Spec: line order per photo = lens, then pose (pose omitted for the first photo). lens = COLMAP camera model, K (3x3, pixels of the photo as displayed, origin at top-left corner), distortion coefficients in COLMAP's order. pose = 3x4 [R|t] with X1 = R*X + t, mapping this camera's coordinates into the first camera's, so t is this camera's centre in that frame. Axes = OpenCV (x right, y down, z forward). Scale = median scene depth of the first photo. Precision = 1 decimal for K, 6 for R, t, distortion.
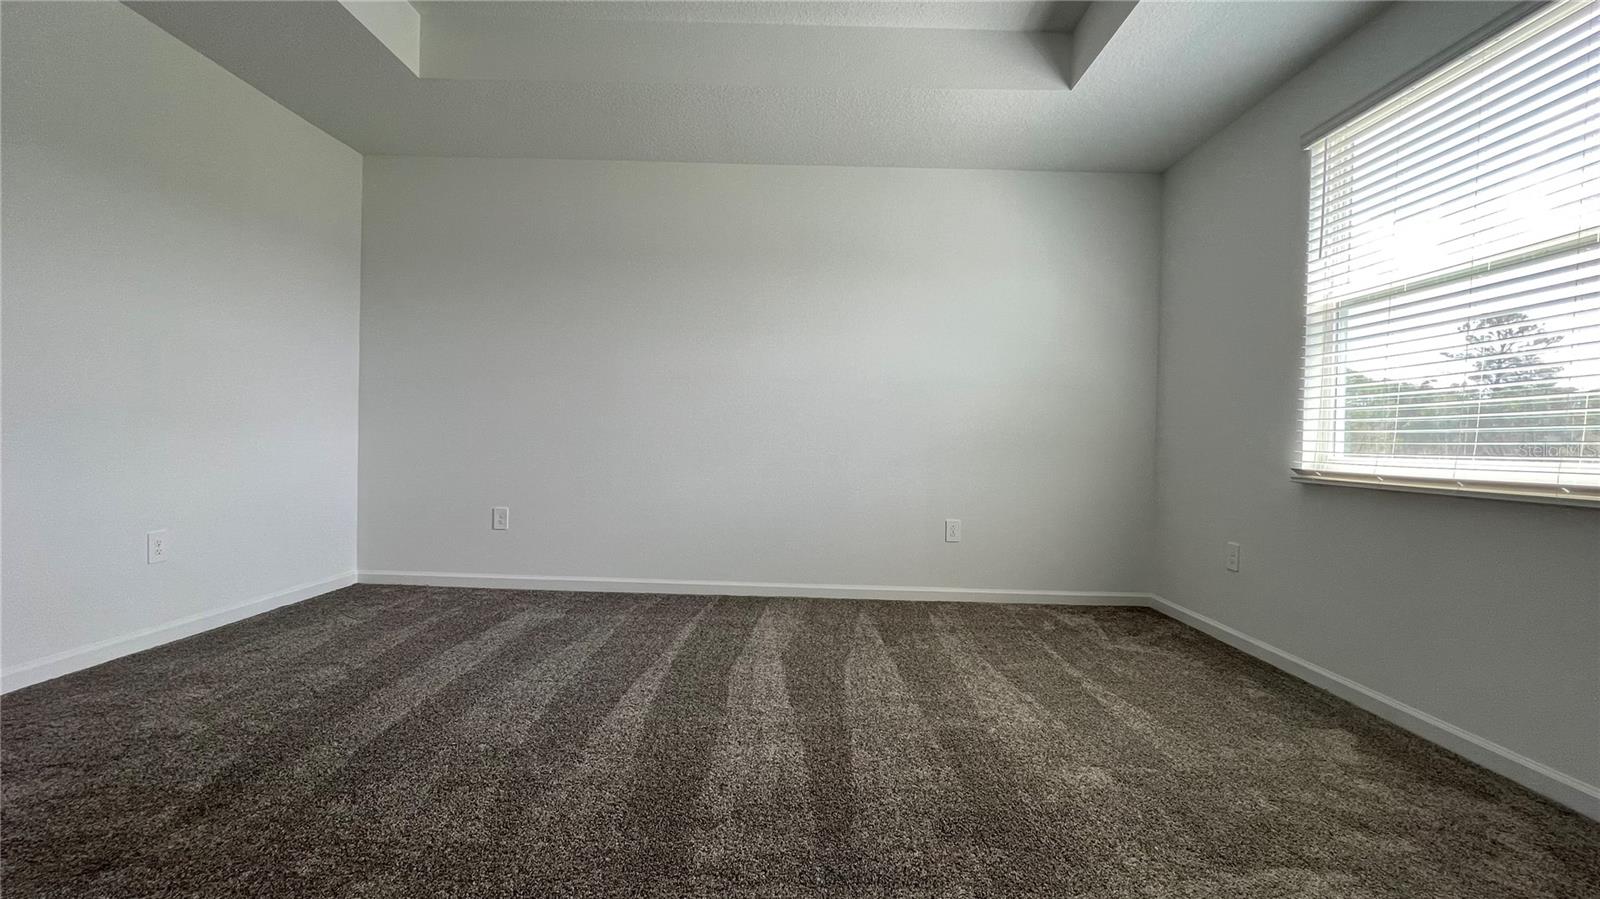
lens RADIAL K [[644.6, 0, 800.0], [0, 644.6, 448.2], [0, 0, 1]] dist [-0.001428, -0.000528]
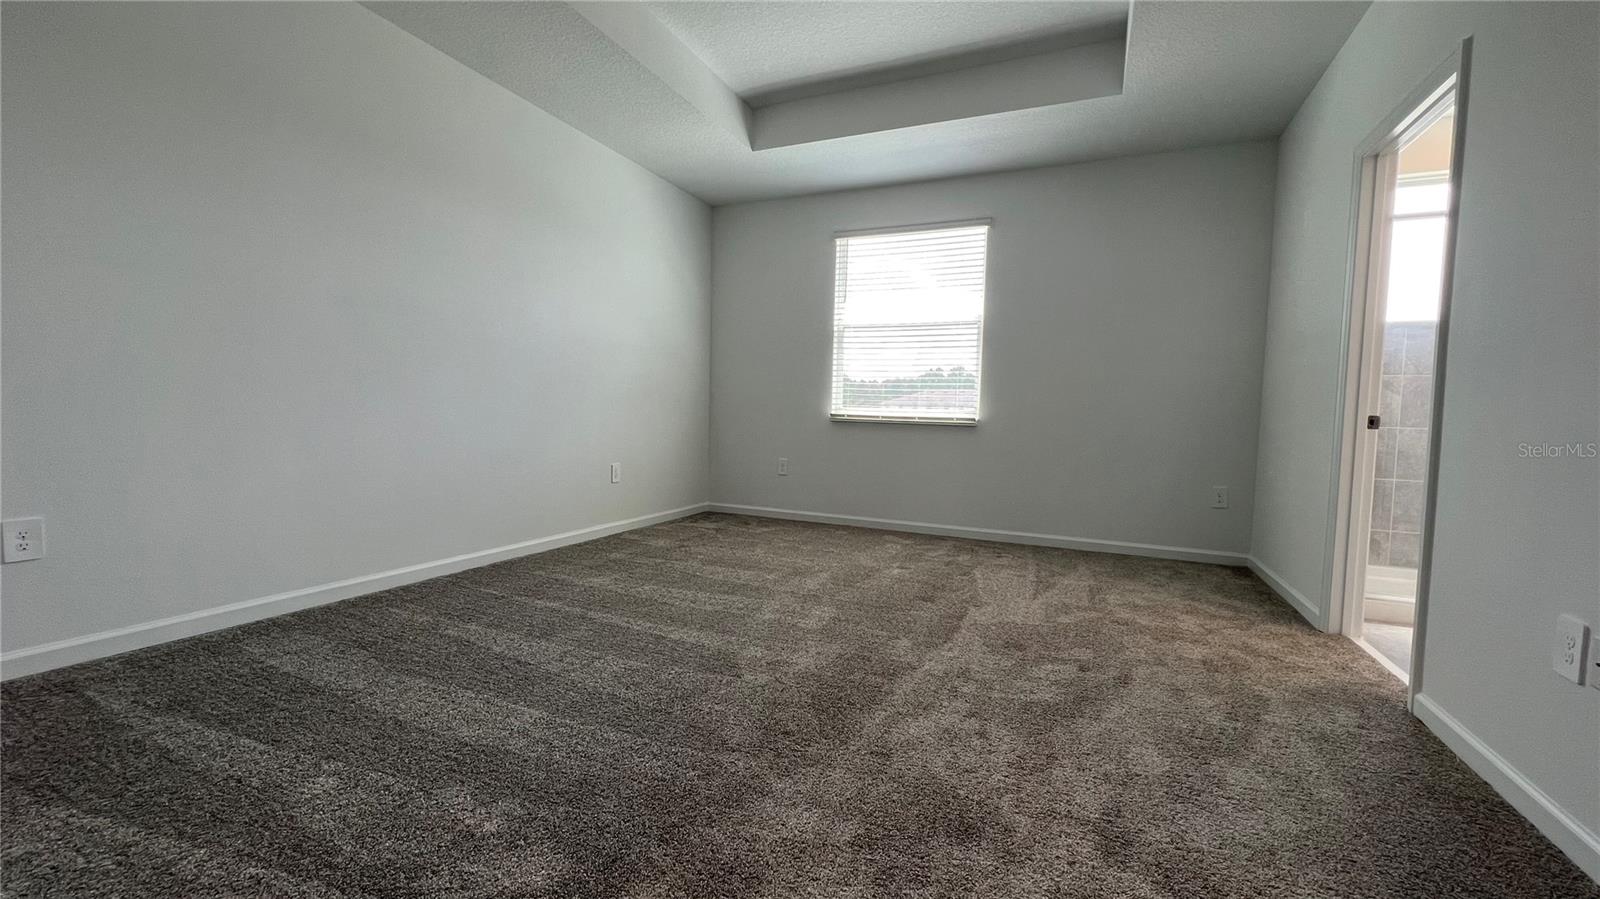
lens RADIAL K [[644.6, 0, 793.6], [0, 644.6, 449.4], [0, 0, 1]] dist [-0.001428, -0.000528]
pose [[0.427504, -0.084431, 0.900062, -0.982262], [-0.005784, 0.995353, 0.096117, -0.043572], [-0.903995, -0.046296, 0.425029, 0.294298]]
